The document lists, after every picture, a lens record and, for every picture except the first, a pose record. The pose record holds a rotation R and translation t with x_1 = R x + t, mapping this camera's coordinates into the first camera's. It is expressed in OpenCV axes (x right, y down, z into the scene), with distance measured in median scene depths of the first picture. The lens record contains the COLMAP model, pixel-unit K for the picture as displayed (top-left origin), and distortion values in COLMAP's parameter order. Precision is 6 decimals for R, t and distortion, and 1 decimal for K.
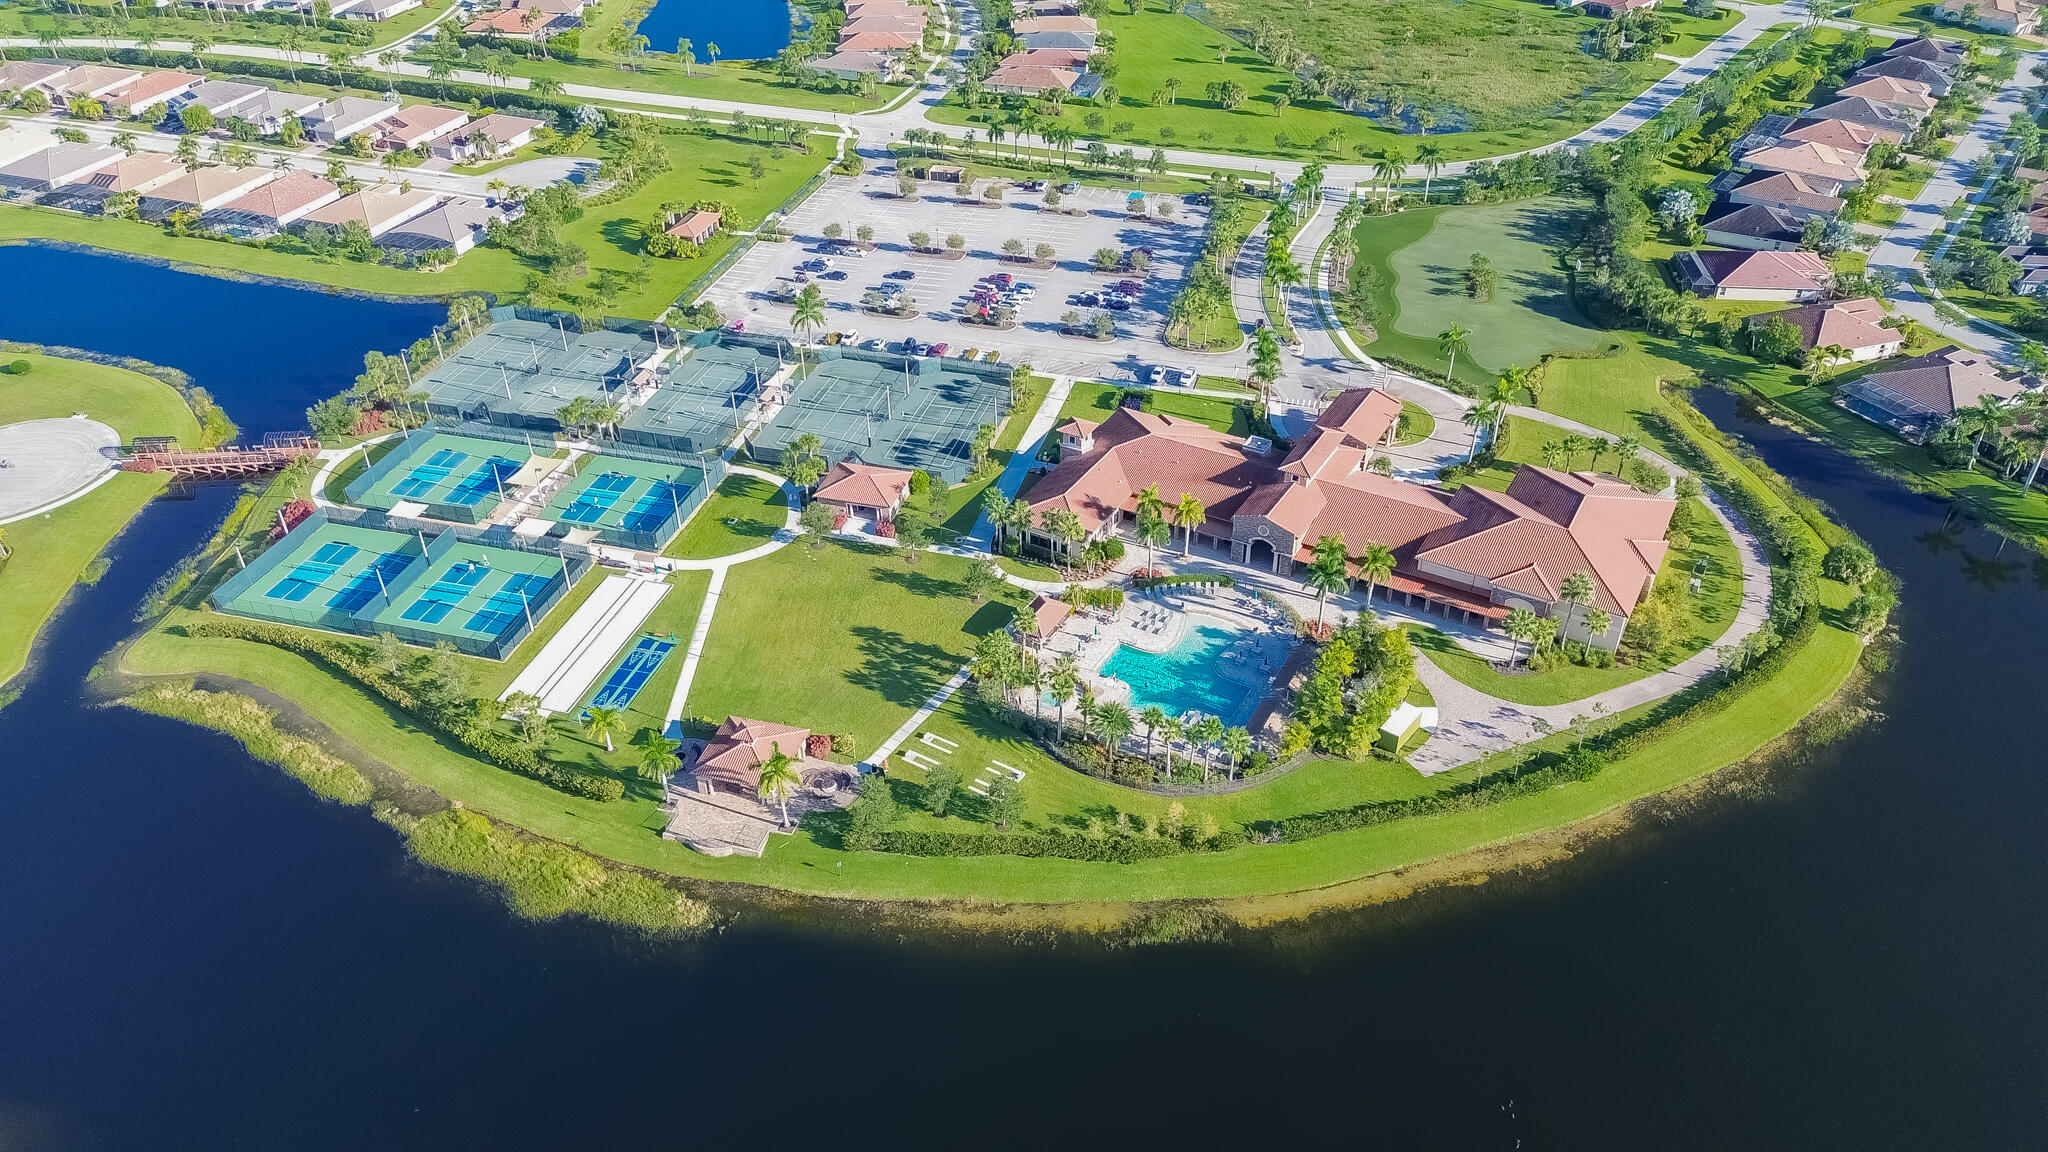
lens RADIAL K [[1456.0, 0, 1024.0], [0, 1456.0, 576.0], [0, 0, 1]] dist [0.074120, -0.077291]
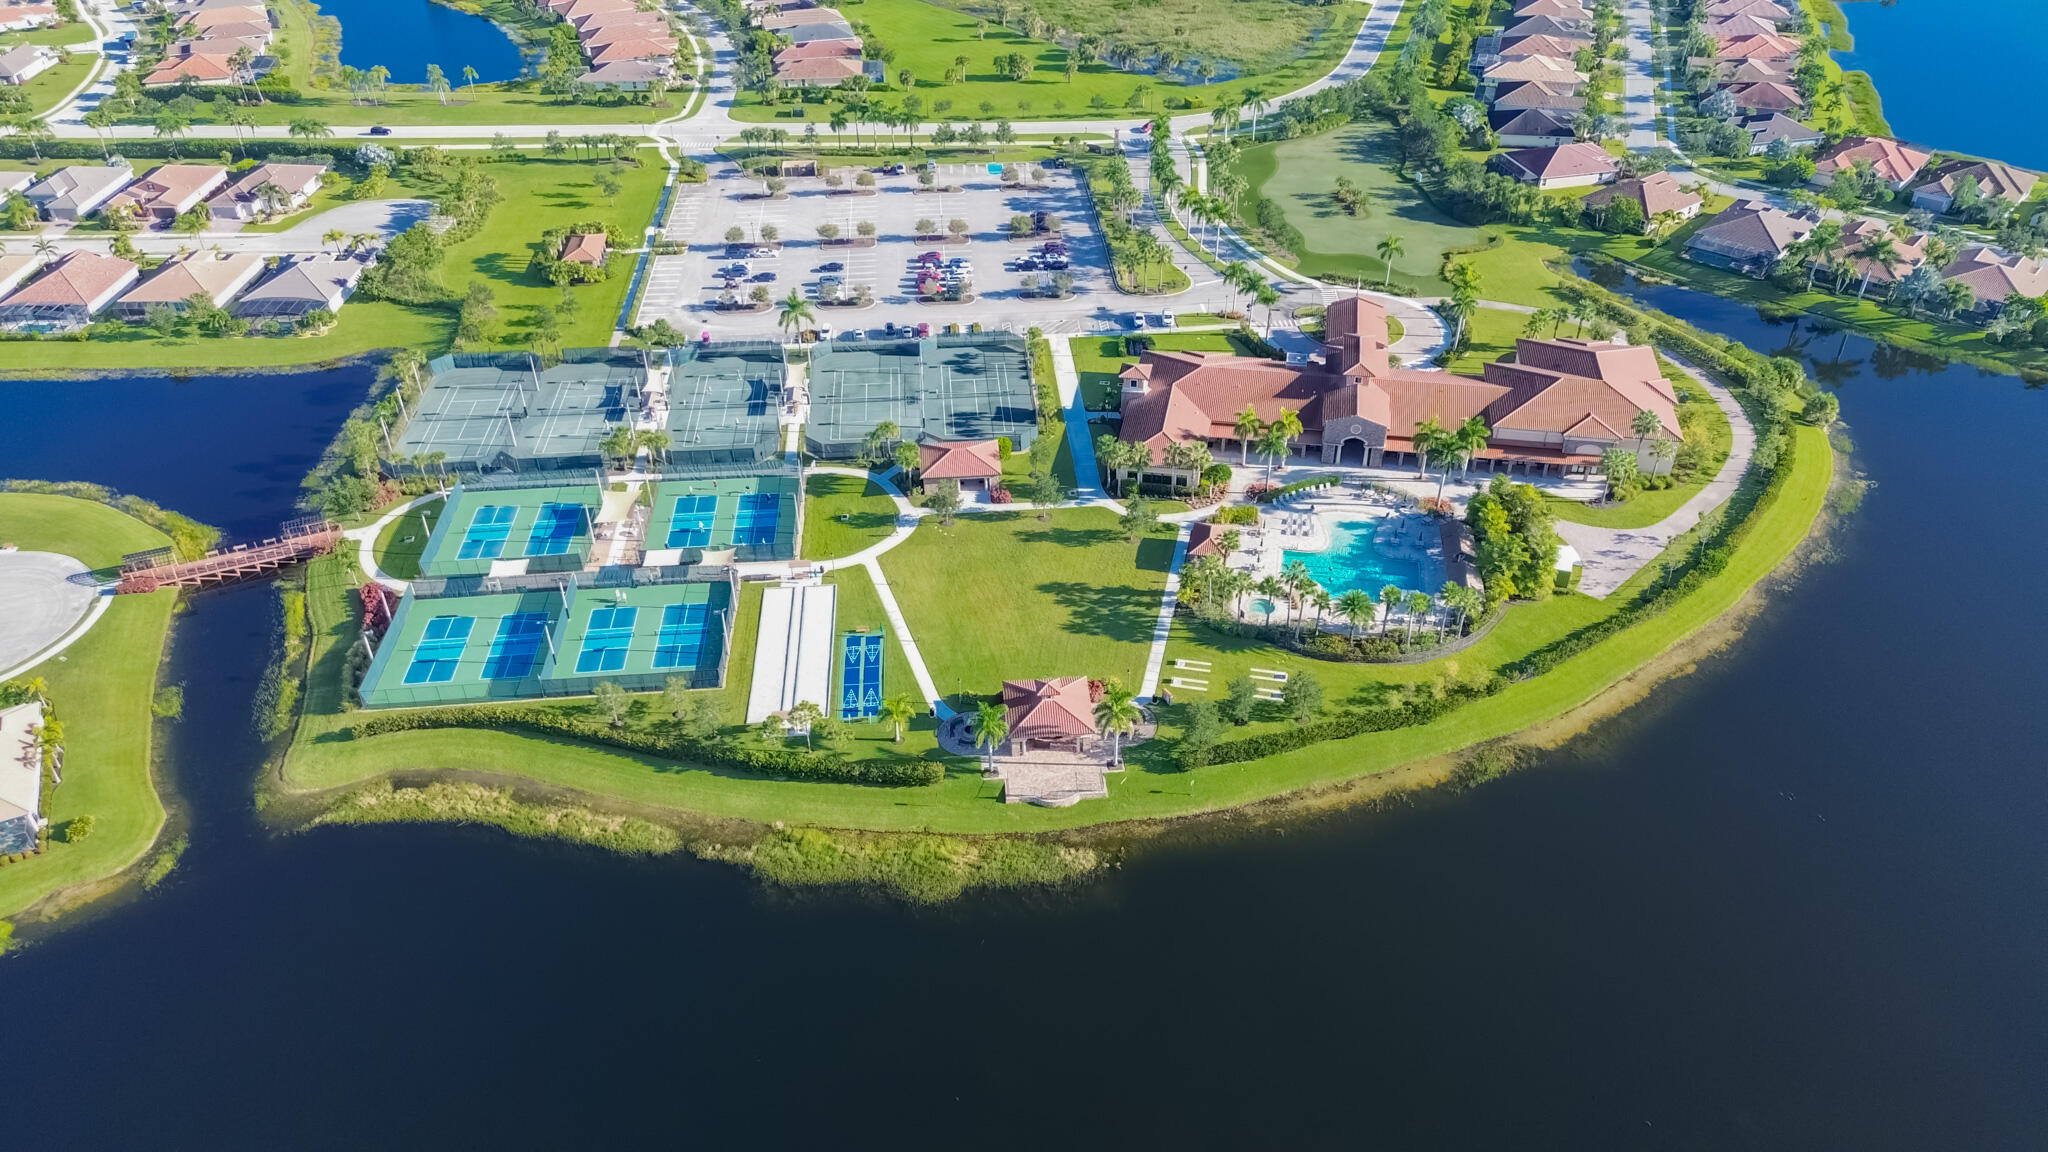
lens RADIAL K [[1456.0, 0, 1024.0], [0, 1456.0, 576.0], [0, 0, 1]] dist [0.074120, -0.077291]
pose [[0.940502, -0.195219, 0.278110, -0.333153], [0.195034, 0.980379, 0.028616, -0.002524], [-0.278240, 0.027328, 0.960123, 0.010274]]
